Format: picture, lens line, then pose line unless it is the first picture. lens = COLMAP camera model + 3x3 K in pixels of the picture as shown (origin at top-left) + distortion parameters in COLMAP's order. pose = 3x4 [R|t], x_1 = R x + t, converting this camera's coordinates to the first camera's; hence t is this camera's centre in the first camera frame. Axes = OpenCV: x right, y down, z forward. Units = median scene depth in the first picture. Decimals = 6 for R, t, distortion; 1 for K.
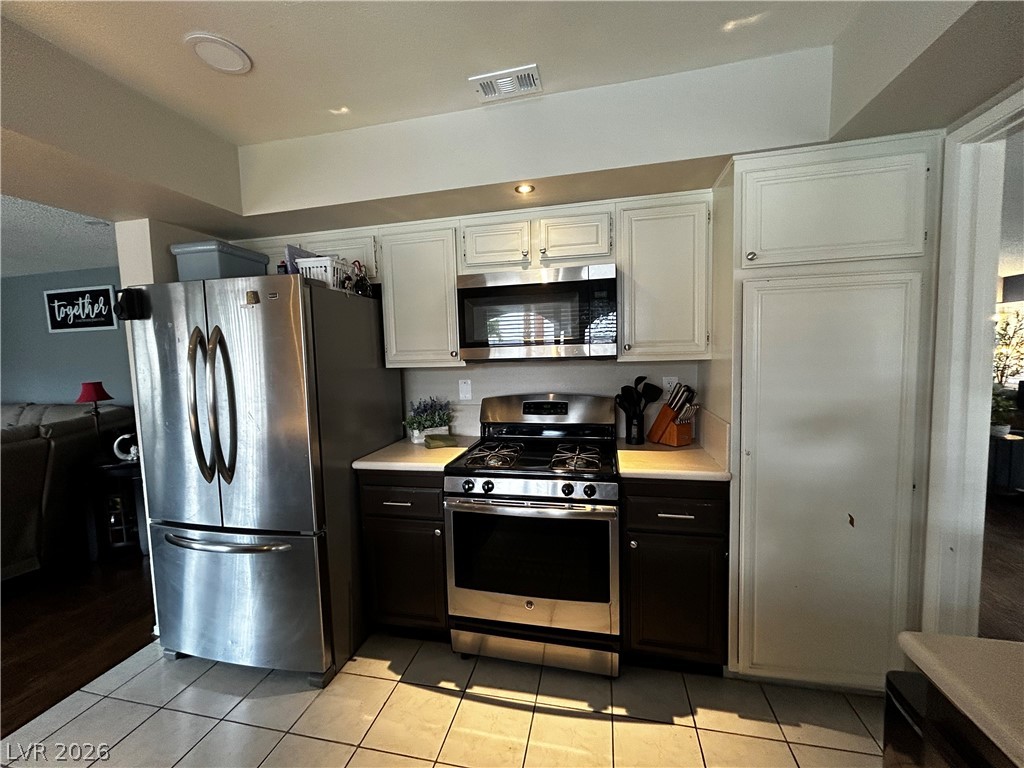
lens RADIAL K [[411.5, 0, 512.5], [0, 411.5, 384.2], [0, 0, 1]] dist [-0.000055, 0.000851]
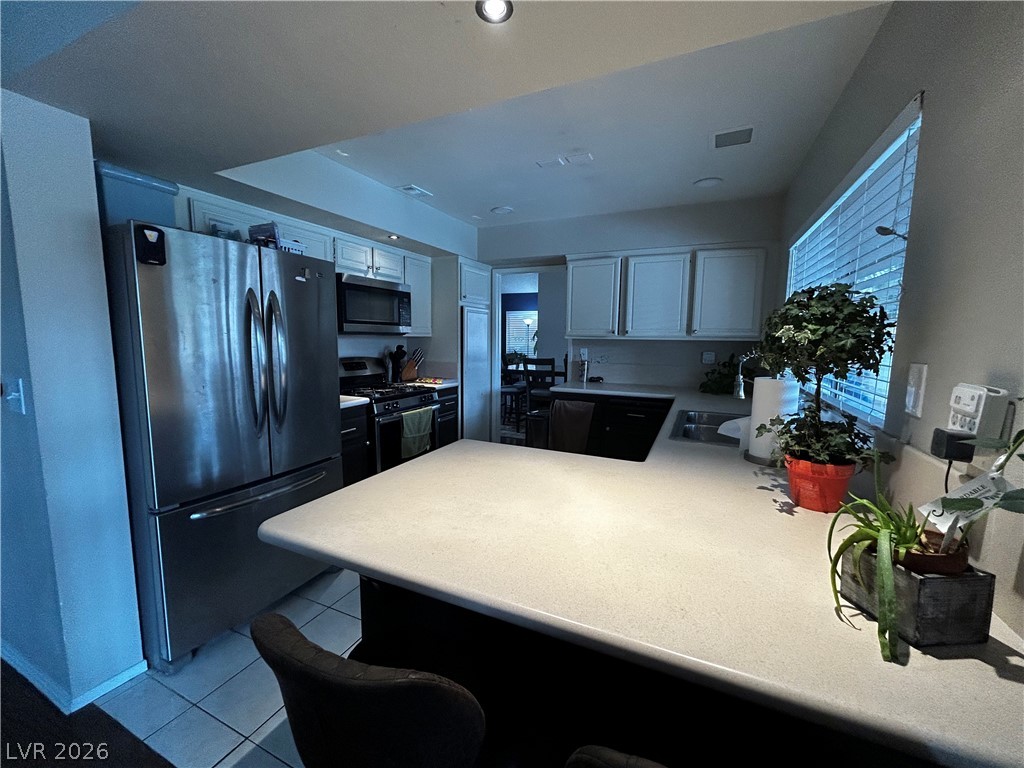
lens RADIAL K [[411.5, 0, 518.6], [0, 411.5, 383.9], [0, 0, 1]] dist [-0.000055, 0.000851]
pose [[0.197727, -0.078919, 0.977075, -0.670989], [0.056136, 0.996030, 0.069090, 0.027778], [-0.978648, 0.041188, 0.201372, 0.054620]]
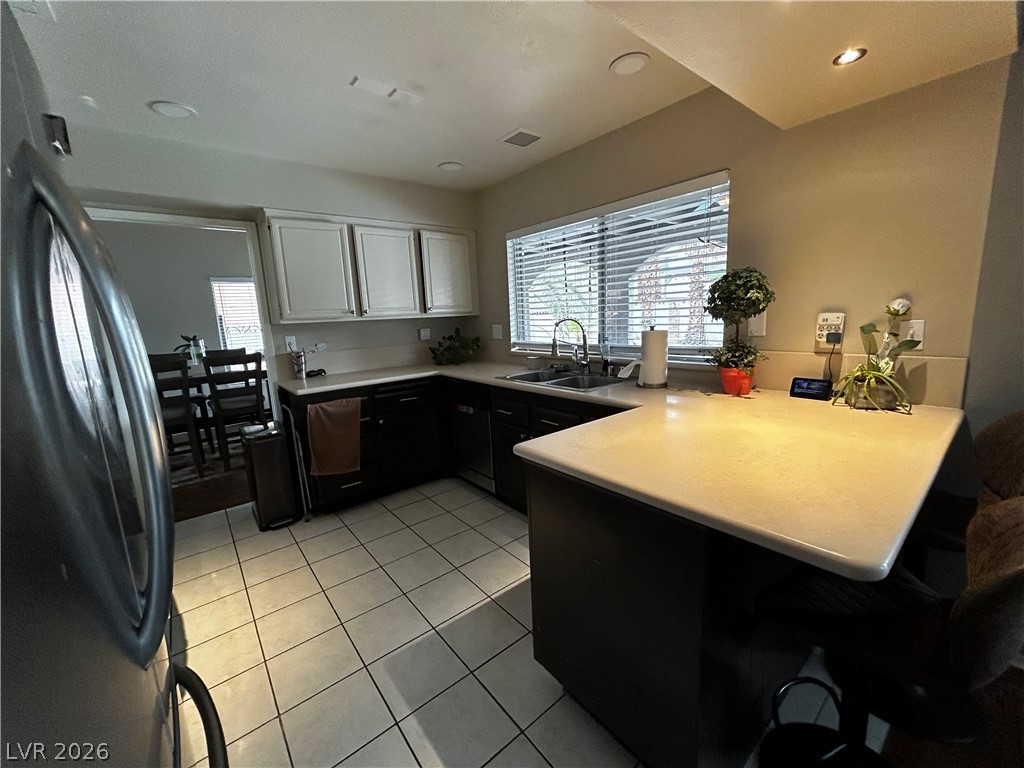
lens RADIAL K [[411.5, 0, 512.1], [0, 411.5, 383.3], [0, 0, 1]] dist [-0.000055, 0.000851]
pose [[-0.776333, -0.037261, 0.629221, -0.484267], [0.115126, 0.973077, 0.199667, 0.001584], [-0.619720, 0.227447, -0.751142, 0.411623]]
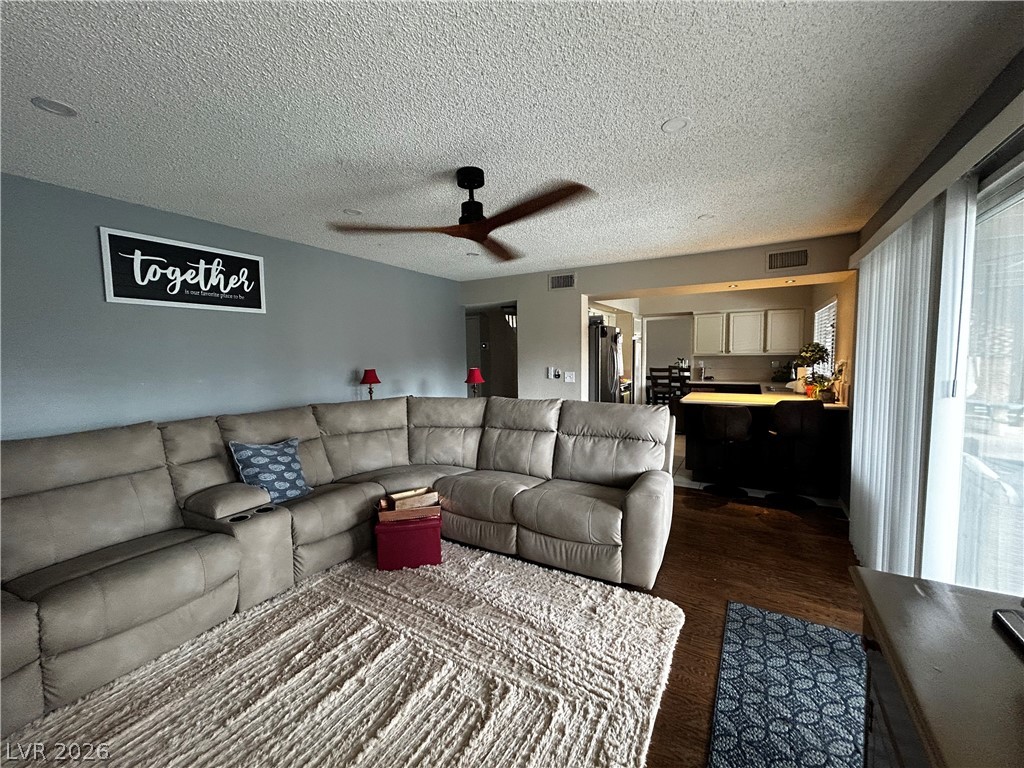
lens RADIAL K [[411.5, 0, 514.2], [0, 411.5, 383.9], [0, 0, 1]] dist [-0.000055, 0.000851]
pose [[0.300515, -0.043442, 0.952787, -1.558306], [0.077201, 0.996792, 0.021099, 0.020193], [-0.950647, 0.067216, 0.302905, 0.315689]]
